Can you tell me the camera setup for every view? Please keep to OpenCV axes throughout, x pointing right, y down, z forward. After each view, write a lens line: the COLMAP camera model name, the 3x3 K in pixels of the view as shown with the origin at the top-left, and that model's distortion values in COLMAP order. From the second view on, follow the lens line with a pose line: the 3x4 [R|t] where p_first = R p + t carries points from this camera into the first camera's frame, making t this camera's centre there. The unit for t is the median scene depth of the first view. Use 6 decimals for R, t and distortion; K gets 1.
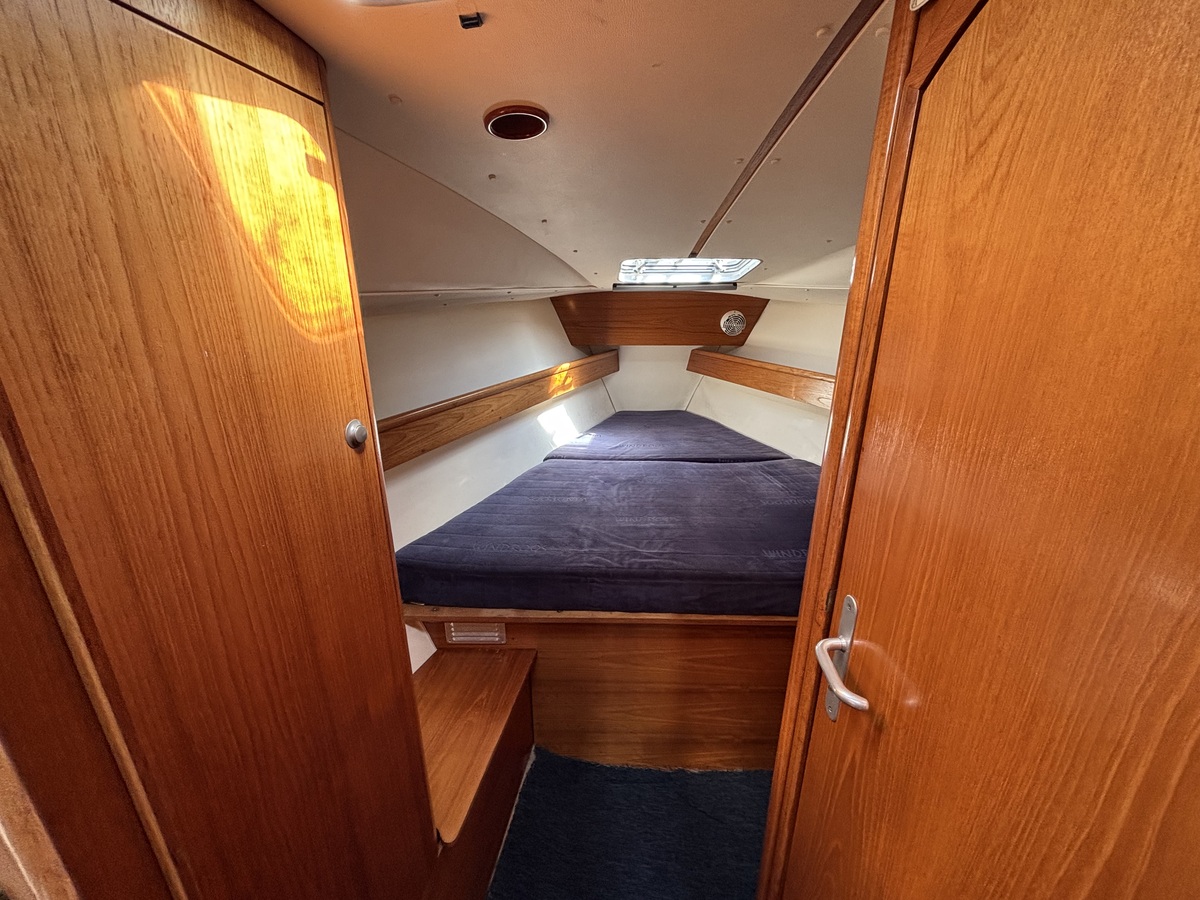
lens RADIAL K [[480.7, 0, 600.2], [0, 480.7, 445.0], [0, 0, 1]] dist [0.001155, -0.000164]
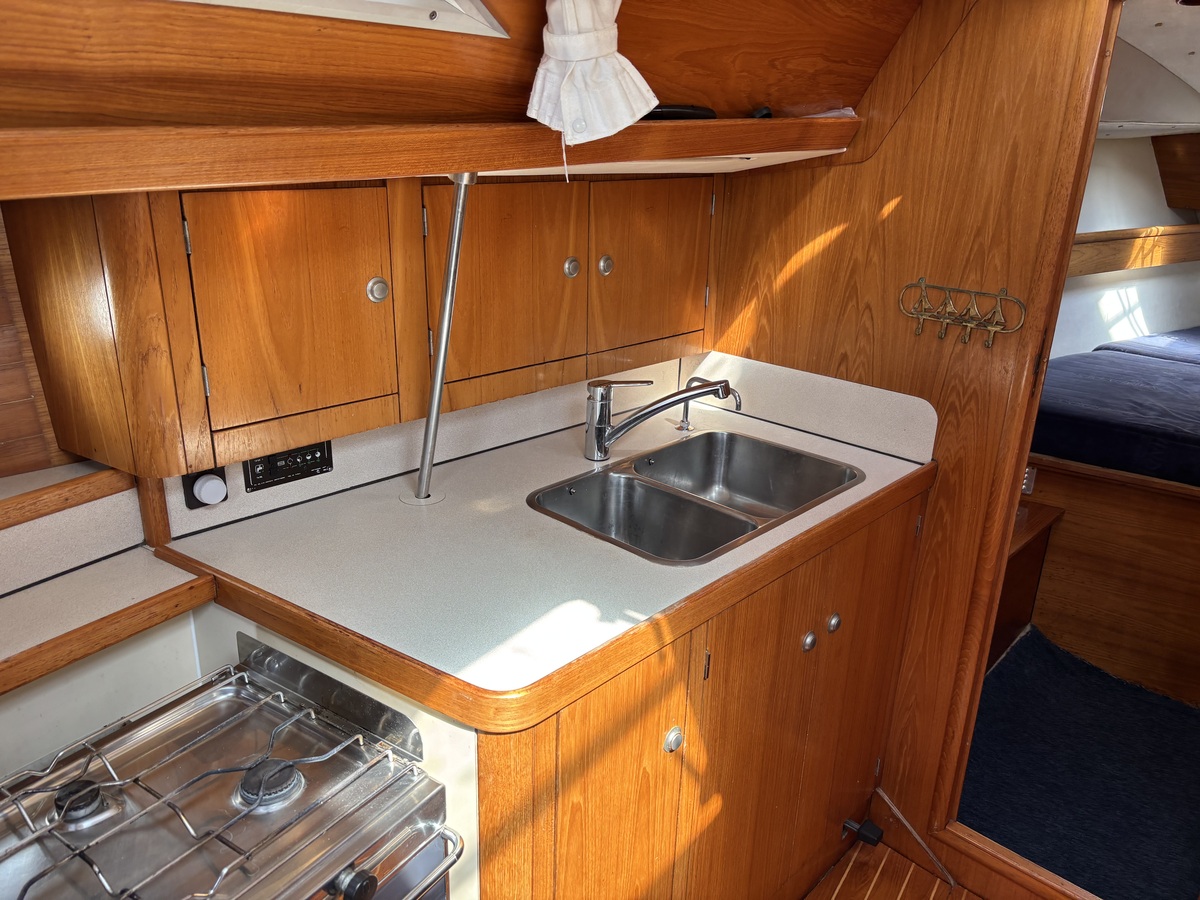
lens RADIAL K [[903.3, 0, 600.0], [0, 903.3, 450.0], [0, 0, 1]] dist [0.006705, 0.004486]
pose [[0.837113, 0.209024, -0.505520, -0.015520], [-0.195056, 0.977429, 0.081149, 0.238445], [0.511072, 0.030674, 0.858991, -0.673025]]
